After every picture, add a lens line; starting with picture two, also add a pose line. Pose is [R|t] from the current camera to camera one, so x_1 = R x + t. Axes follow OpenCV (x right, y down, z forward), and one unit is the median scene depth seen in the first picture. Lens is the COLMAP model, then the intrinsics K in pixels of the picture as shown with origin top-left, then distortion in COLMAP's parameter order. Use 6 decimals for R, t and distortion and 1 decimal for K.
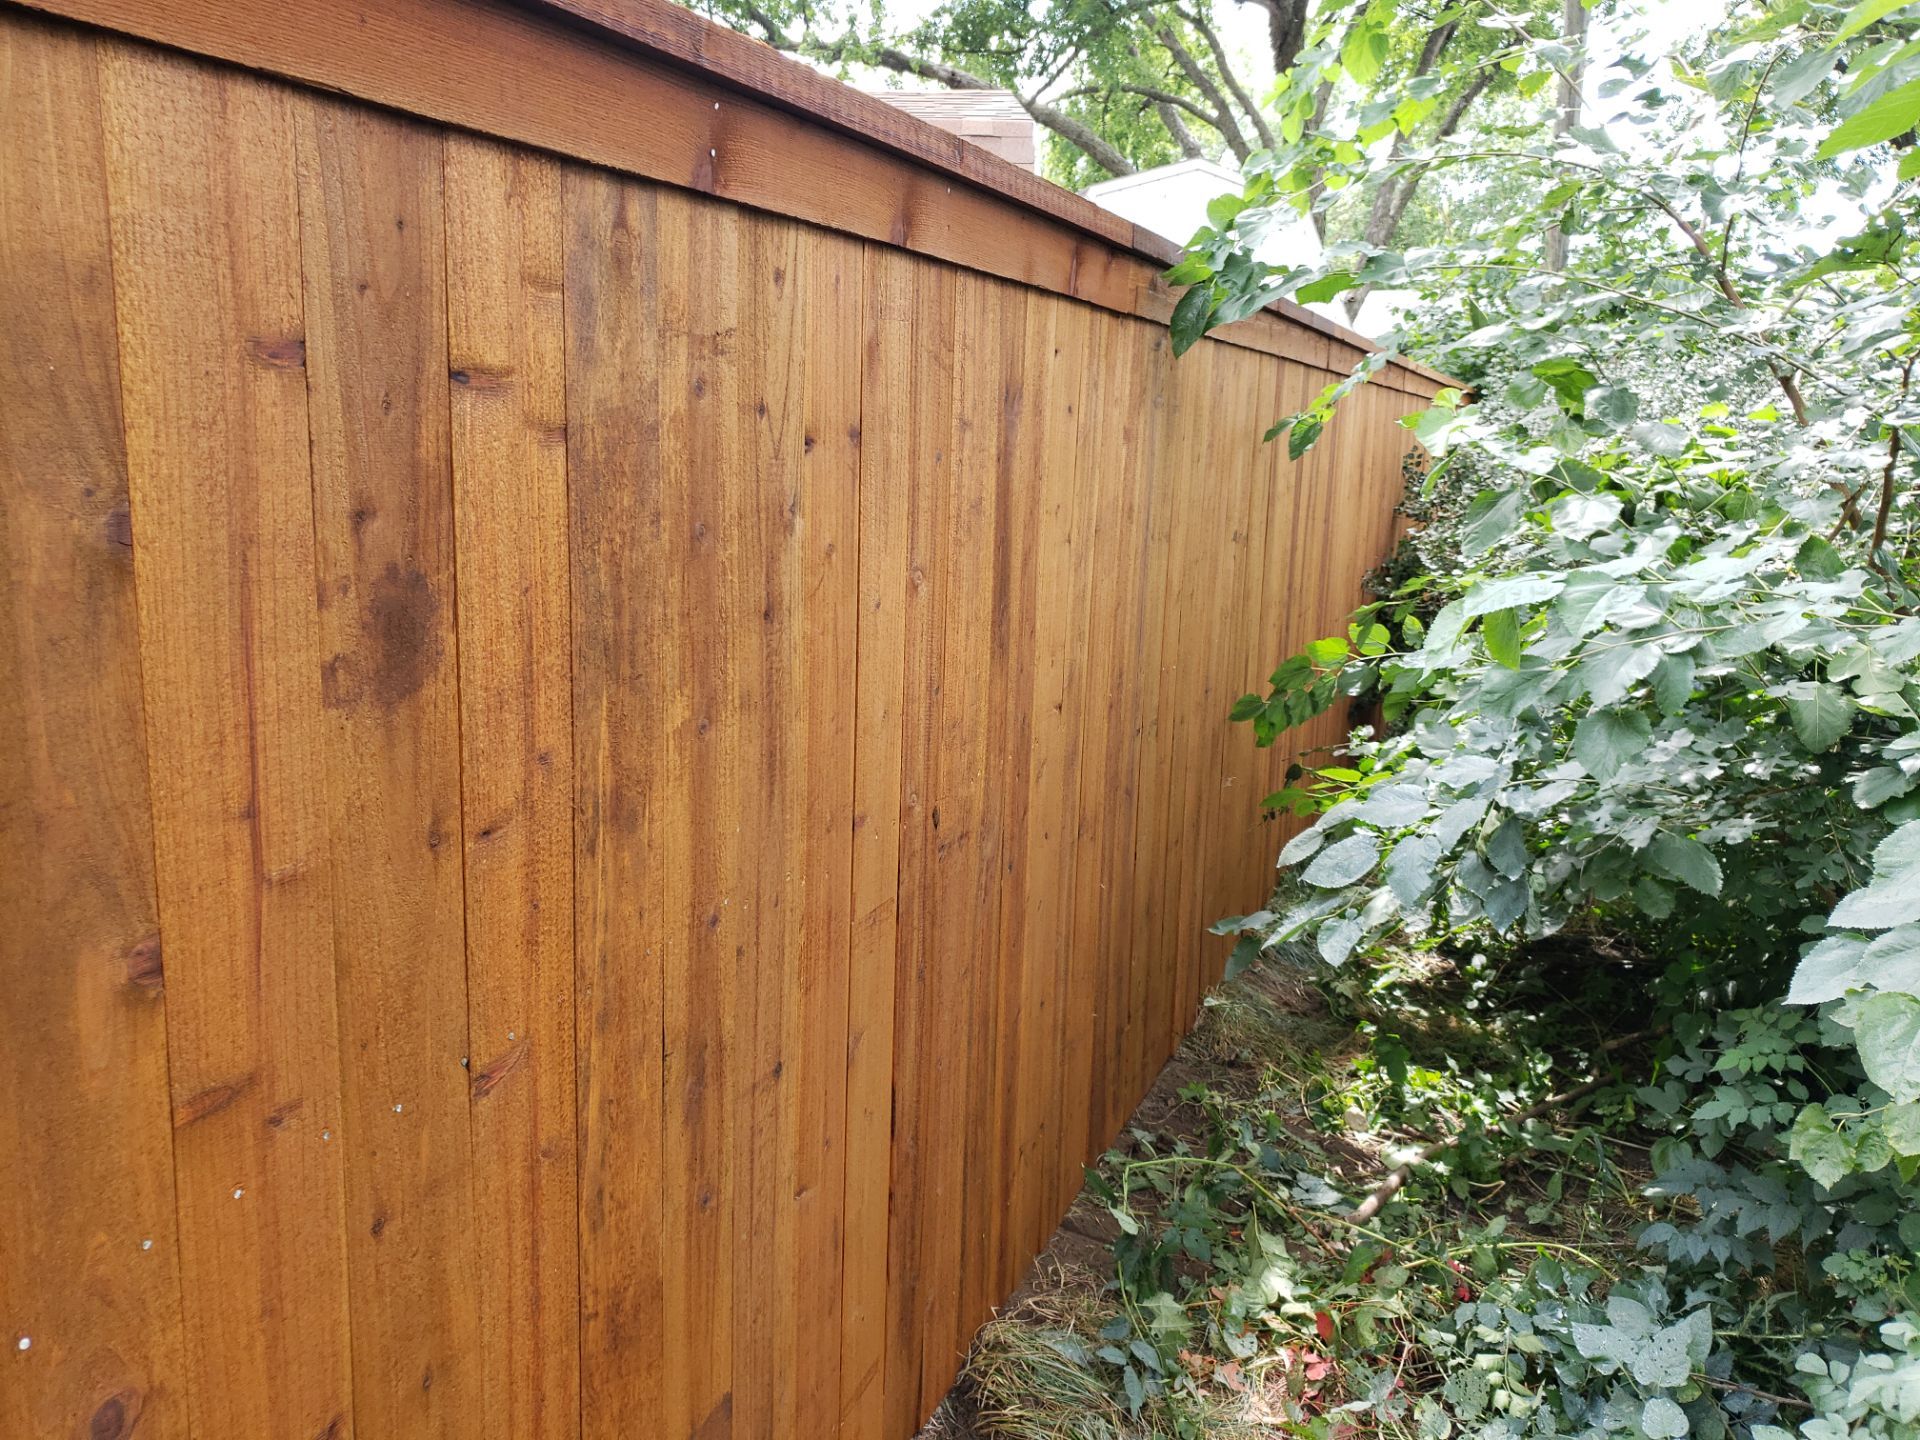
lens RADIAL K [[1427.1, 0, 951.4], [0, 1427.1, 674.8], [0, 0, 1]] dist [-0.023545, 0.000859]
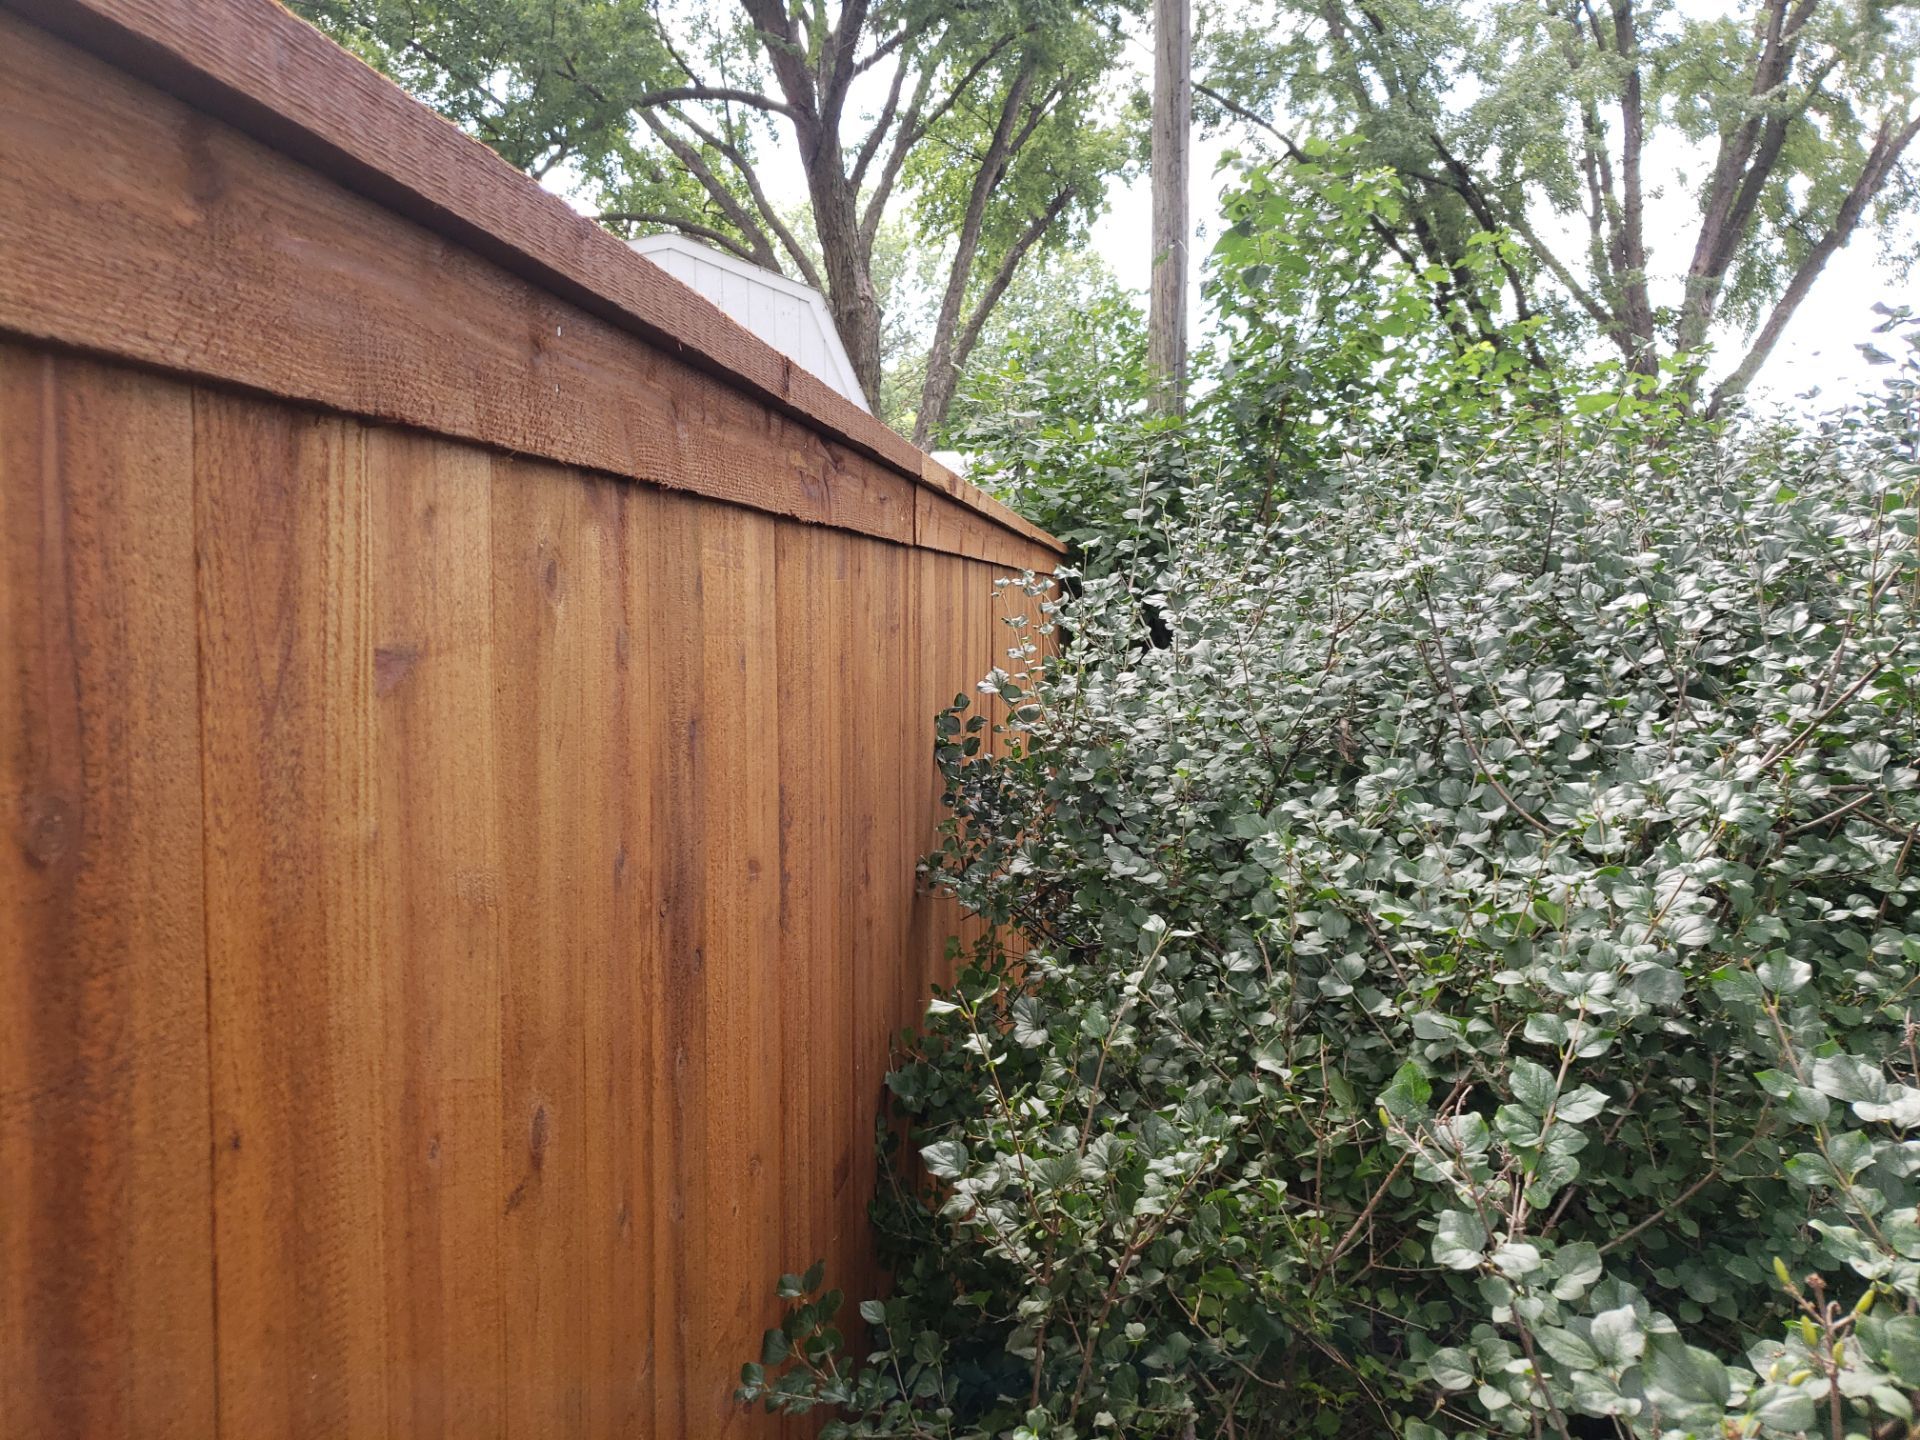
lens RADIAL K [[1427.1, 0, 951.4], [0, 1427.1, 674.8], [0, 0, 1]] dist [-0.023545, 0.000859]
pose [[0.961279, -0.042137, 0.272336, 0.048372], [0.073042, 0.991854, -0.104358, -0.027573], [-0.265720, 0.120209, 0.956526, 0.140307]]
